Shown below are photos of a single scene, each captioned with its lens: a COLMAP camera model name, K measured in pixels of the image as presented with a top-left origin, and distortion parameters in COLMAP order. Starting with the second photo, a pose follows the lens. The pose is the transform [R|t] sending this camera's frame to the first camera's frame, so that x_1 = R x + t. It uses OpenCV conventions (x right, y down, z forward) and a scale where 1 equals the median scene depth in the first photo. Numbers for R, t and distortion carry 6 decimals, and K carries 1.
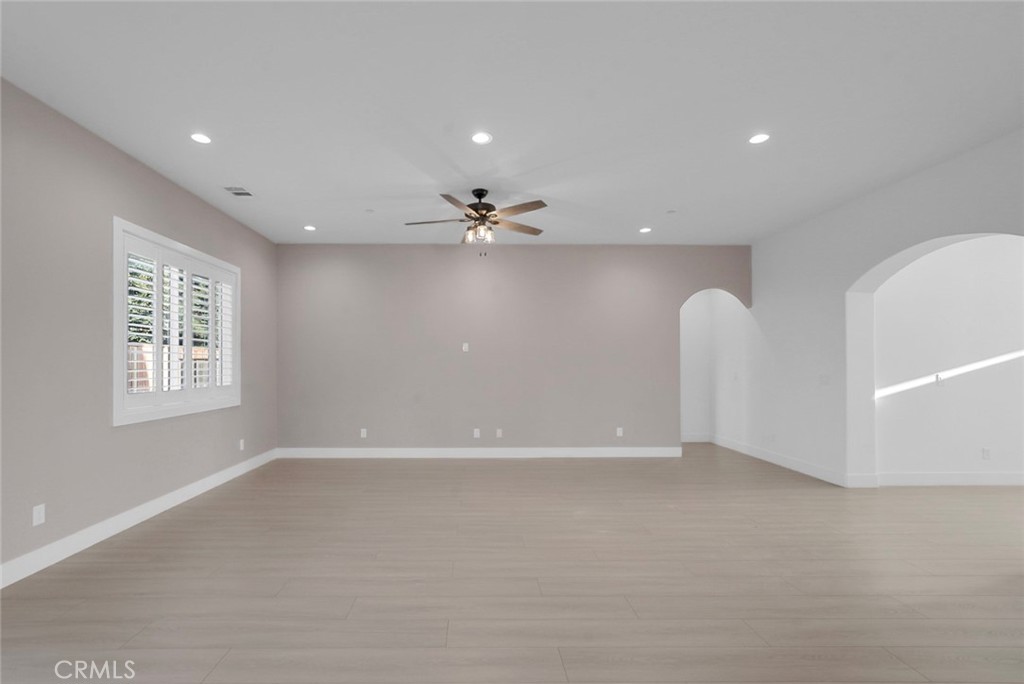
lens RADIAL K [[461.7, 0, 474.7], [0, 461.7, 358.2], [0, 0, 1]] dist [-0.012517, 0.002629]
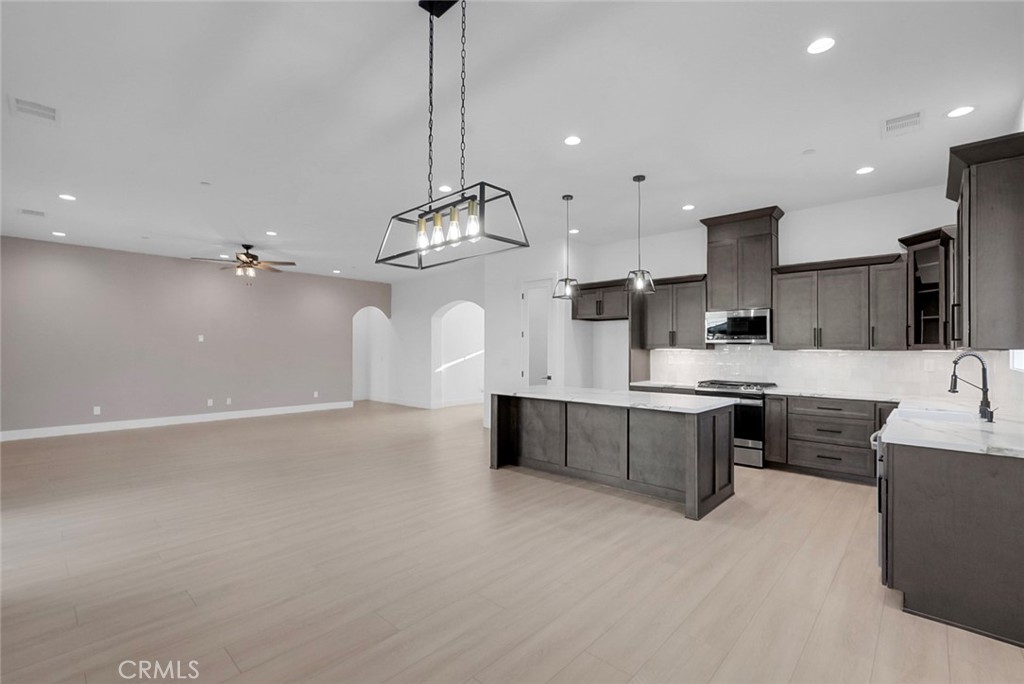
lens RADIAL K [[461.7, 0, 509.4], [0, 461.7, 342.6], [0, 0, 1]] dist [-0.012517, 0.002629]
pose [[0.695016, 0.015535, 0.718826, -0.426612], [-0.008097, 0.999872, -0.013780, -0.001353], [-0.718949, 0.003757, 0.695053, -0.673726]]
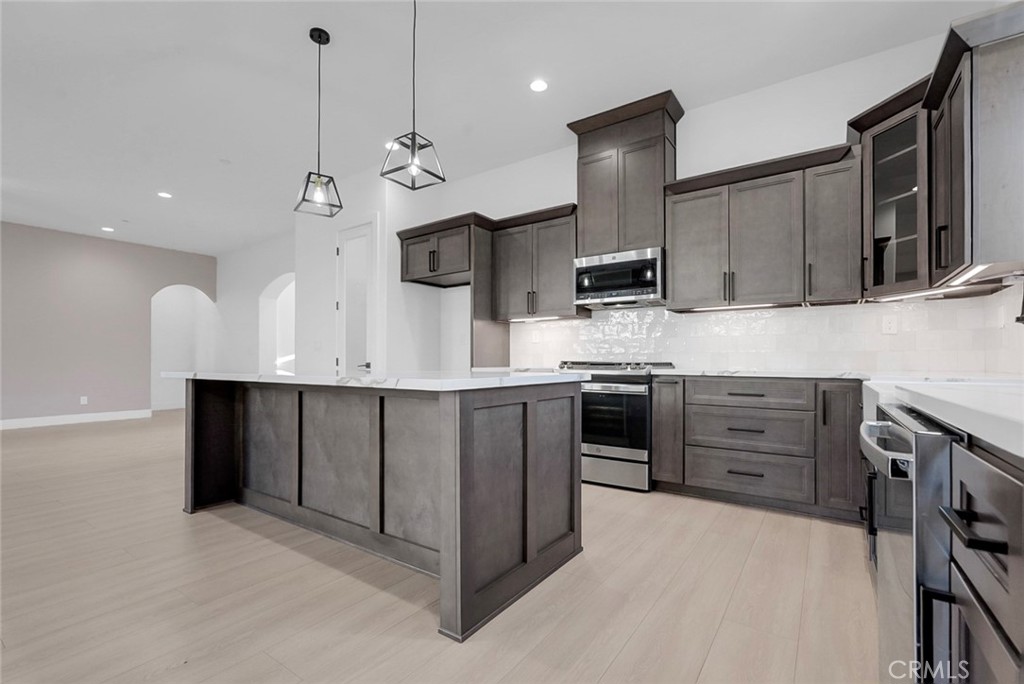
lens RADIAL K [[461.7, 0, 503.4], [0, 461.7, 359.7], [0, 0, 1]] dist [-0.012517, 0.002629]
pose [[0.599649, 0.003073, 0.800257, 0.035769], [-0.001839, 0.999995, -0.002461, 0.070753], [-0.800261, 0.000004, 0.599652, -0.597886]]
